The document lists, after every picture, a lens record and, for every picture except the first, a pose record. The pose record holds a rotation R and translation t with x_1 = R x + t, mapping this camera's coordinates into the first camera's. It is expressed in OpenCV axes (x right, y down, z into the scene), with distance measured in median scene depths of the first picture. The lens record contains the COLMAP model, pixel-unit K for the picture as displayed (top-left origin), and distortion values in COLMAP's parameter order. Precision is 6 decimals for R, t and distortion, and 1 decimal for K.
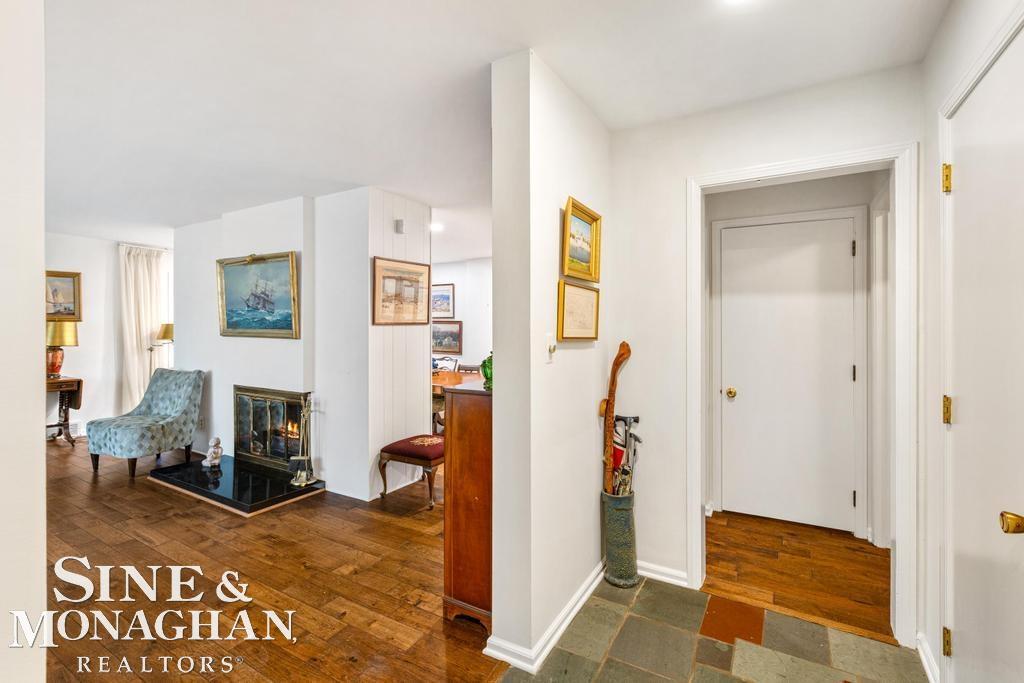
lens RADIAL K [[468.0, 0, 510.0], [0, 468.0, 330.5], [0, 0, 1]] dist [-0.001365, -0.000369]
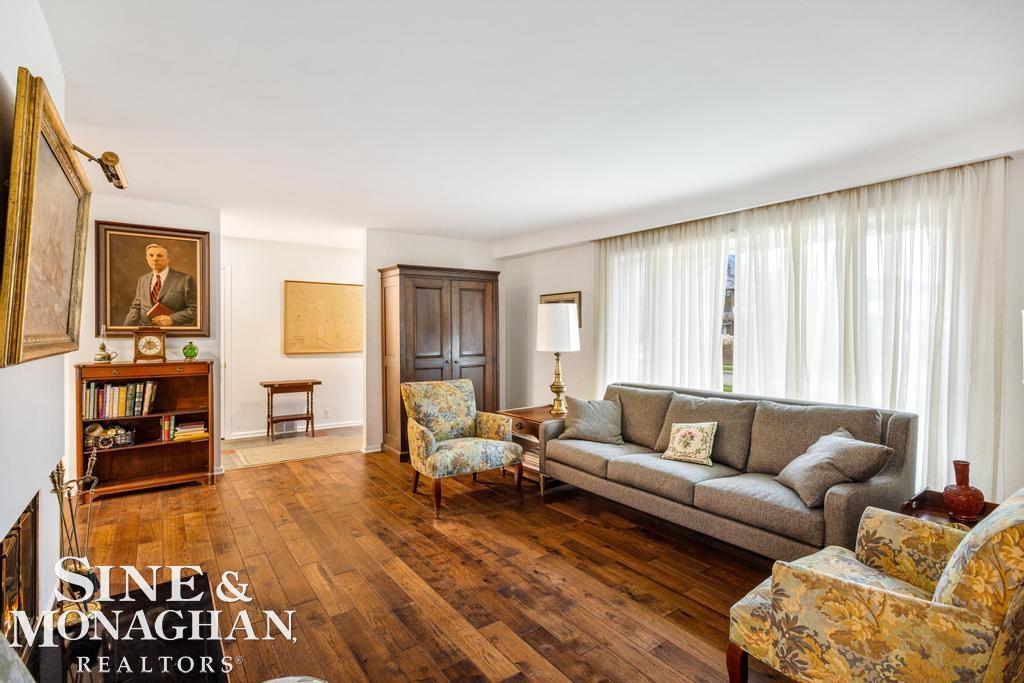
lens RADIAL K [[478.3, 0, 509.7], [0, 478.3, 332.0], [0, 0, 1]] dist [-0.002765, -0.000479]
pose [[-0.923894, -0.003906, 0.382630, -1.023070], [-0.001658, 0.999979, 0.006204, -0.008329], [-0.382646, 0.005097, -0.923881, 1.200118]]
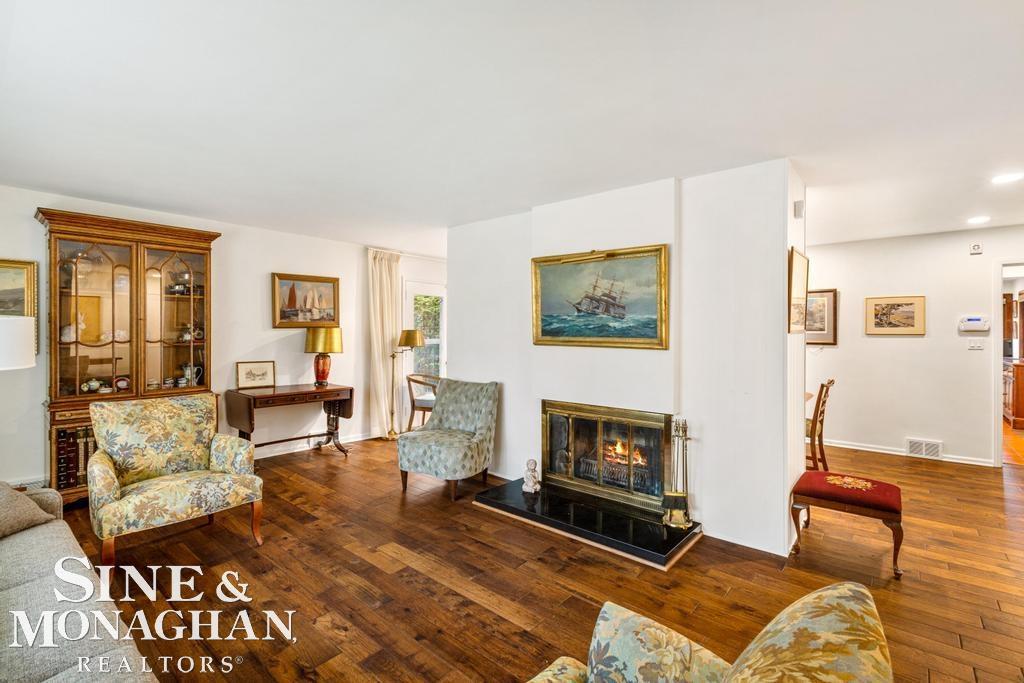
lens RADIAL K [[469.5, 0, 501.9], [0, 469.5, 335.7], [0, 0, 1]] dist [0.000578, 0.000082]
pose [[0.985097, 0.003144, -0.171971, -0.556251], [-0.002982, 0.999995, 0.001203, -0.006362], [0.171973, -0.000672, 0.985101, 0.119654]]
